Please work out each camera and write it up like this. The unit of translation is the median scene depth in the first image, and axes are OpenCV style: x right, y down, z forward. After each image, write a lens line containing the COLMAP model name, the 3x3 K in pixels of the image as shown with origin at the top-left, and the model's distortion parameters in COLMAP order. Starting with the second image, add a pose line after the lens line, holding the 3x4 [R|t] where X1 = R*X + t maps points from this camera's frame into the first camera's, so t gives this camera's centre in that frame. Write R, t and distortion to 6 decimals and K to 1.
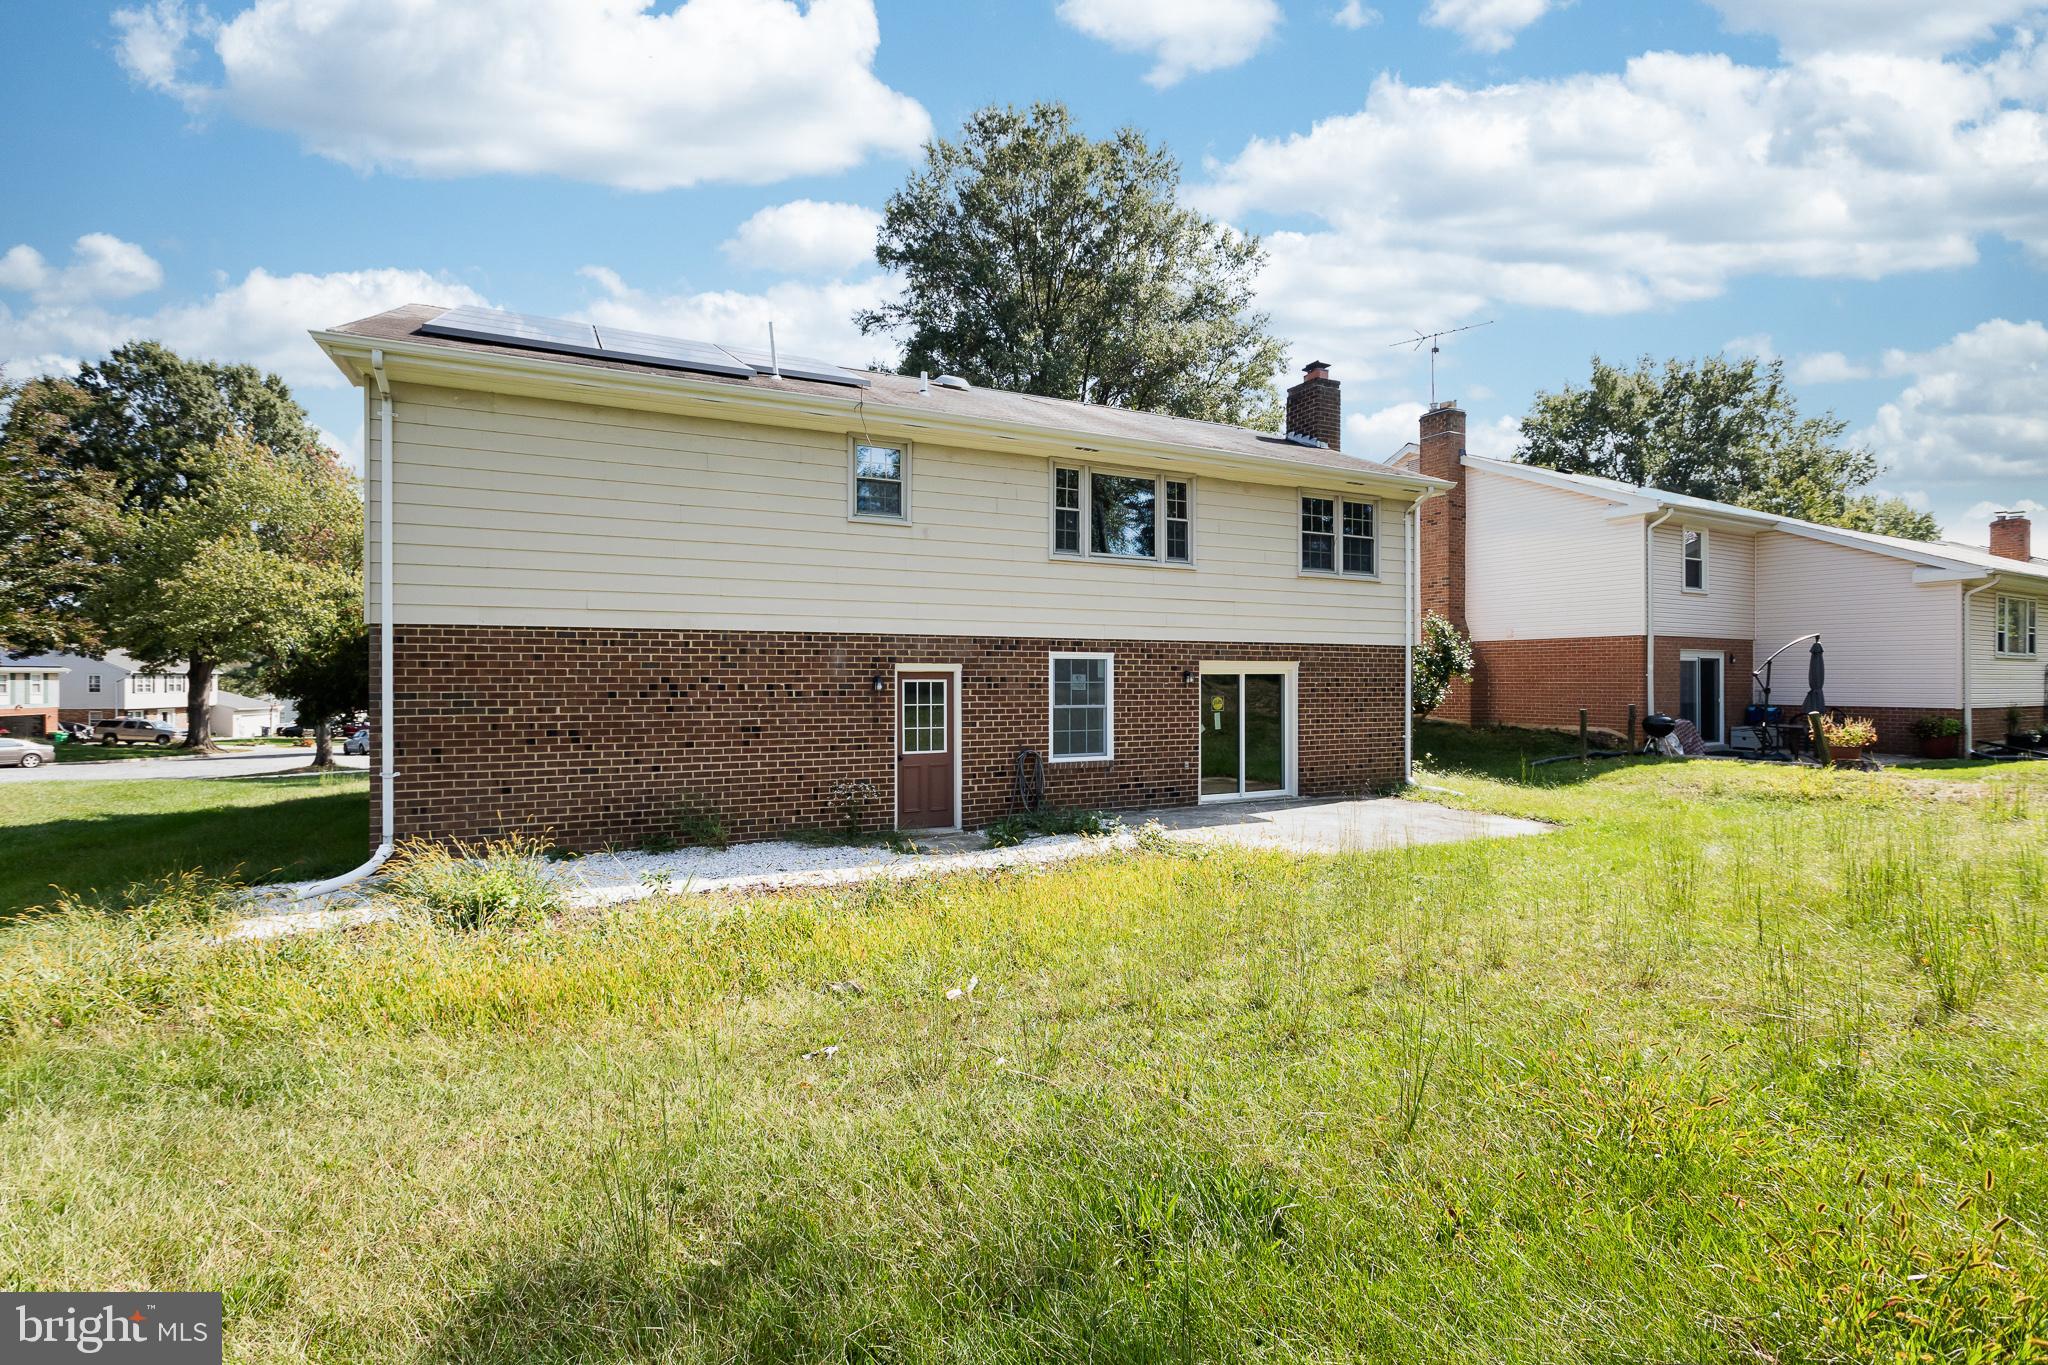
lens RADIAL K [[921.8, 0, 1015.5], [0, 921.8, 688.8], [0, 0, 1]] dist [-0.001562, 0.000604]
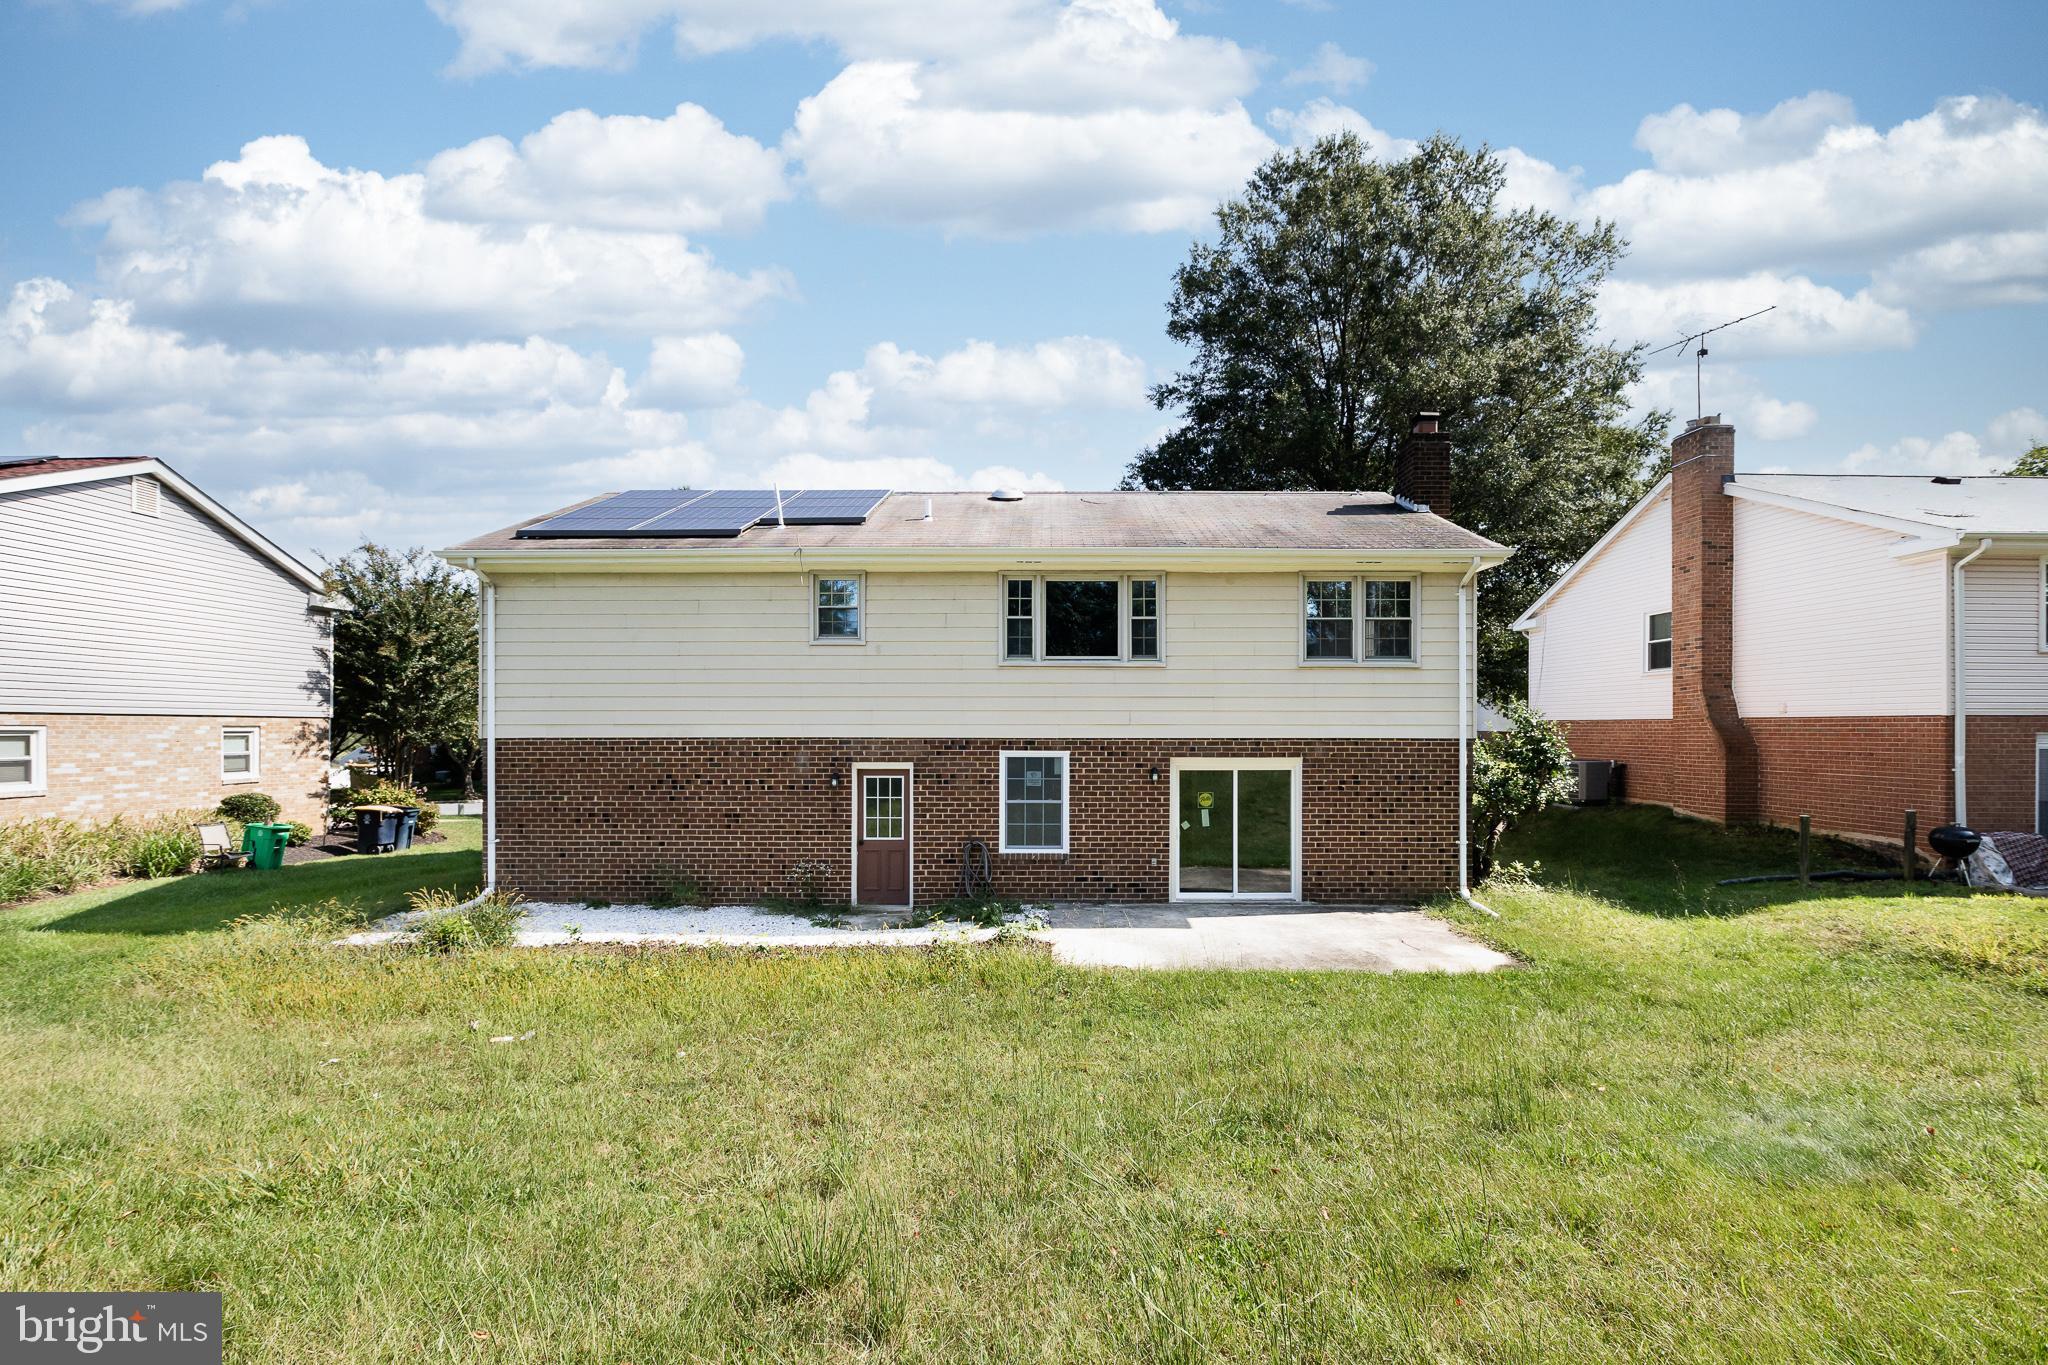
lens RADIAL K [[921.8, 0, 1022.7], [0, 921.8, 738.3], [0, 0, 1]] dist [-0.001562, 0.000604]
pose [[0.896432, 0.004525, -0.443159, 0.529594], [-0.005488, 0.999985, -0.000891, -0.052976], [0.443148, 0.003231, 0.896443, 0.039529]]
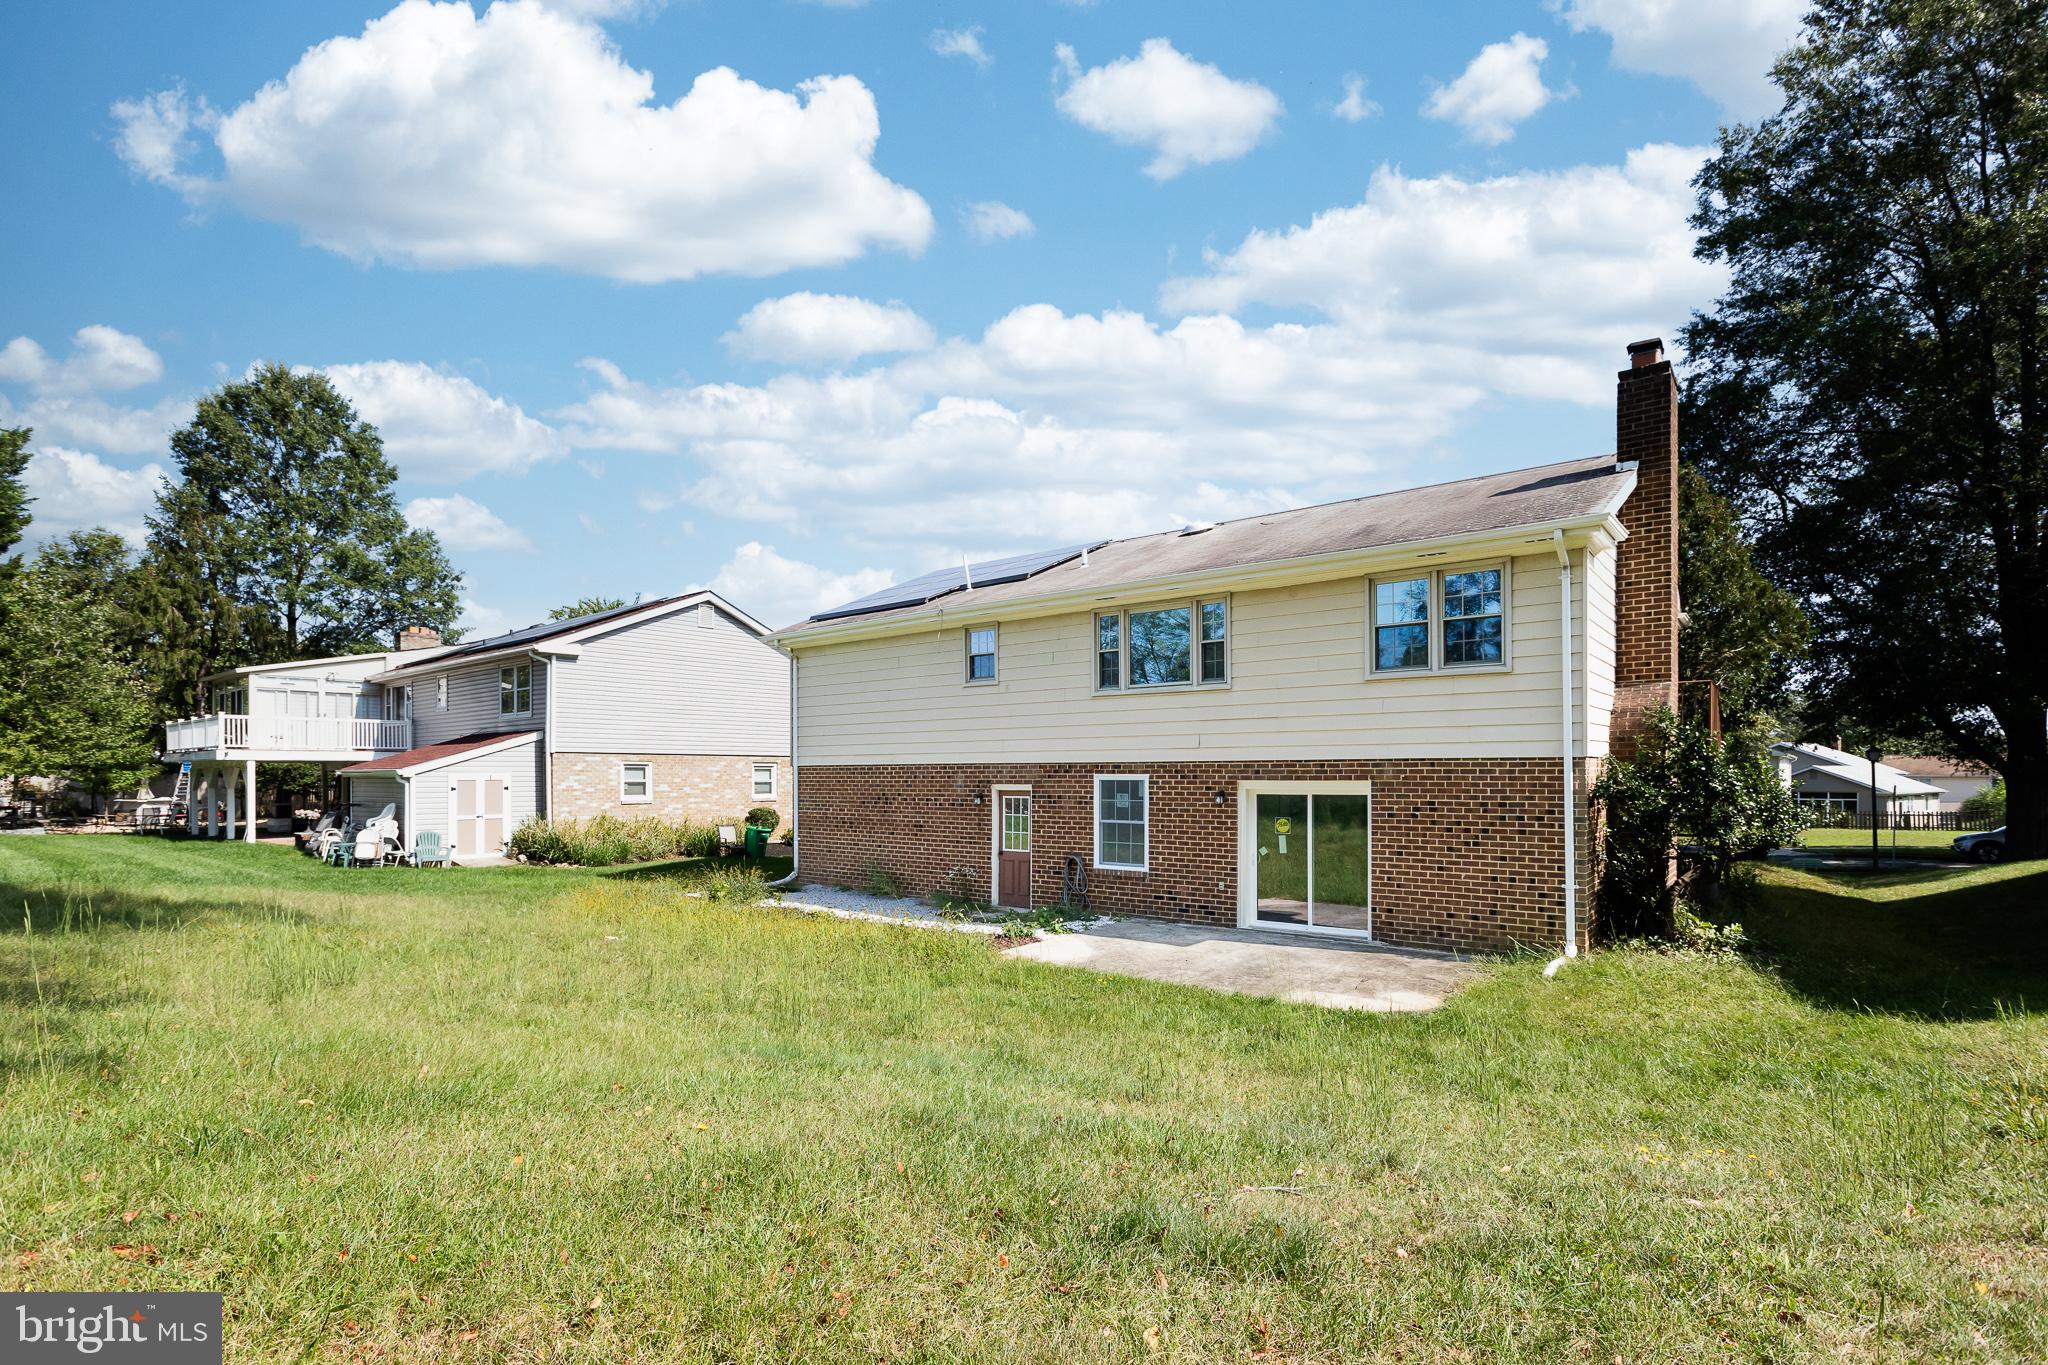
lens RADIAL K [[964.6, 0, 1034.1], [0, 964.6, 767.9], [0, 0, 1]] dist [-0.002203, -0.000388]
pose [[0.439964, -0.006098, -0.897995, 1.091158], [-0.006169, 0.999933, -0.009812, -0.034916], [0.897994, 0.009856, 0.439897, 0.378677]]
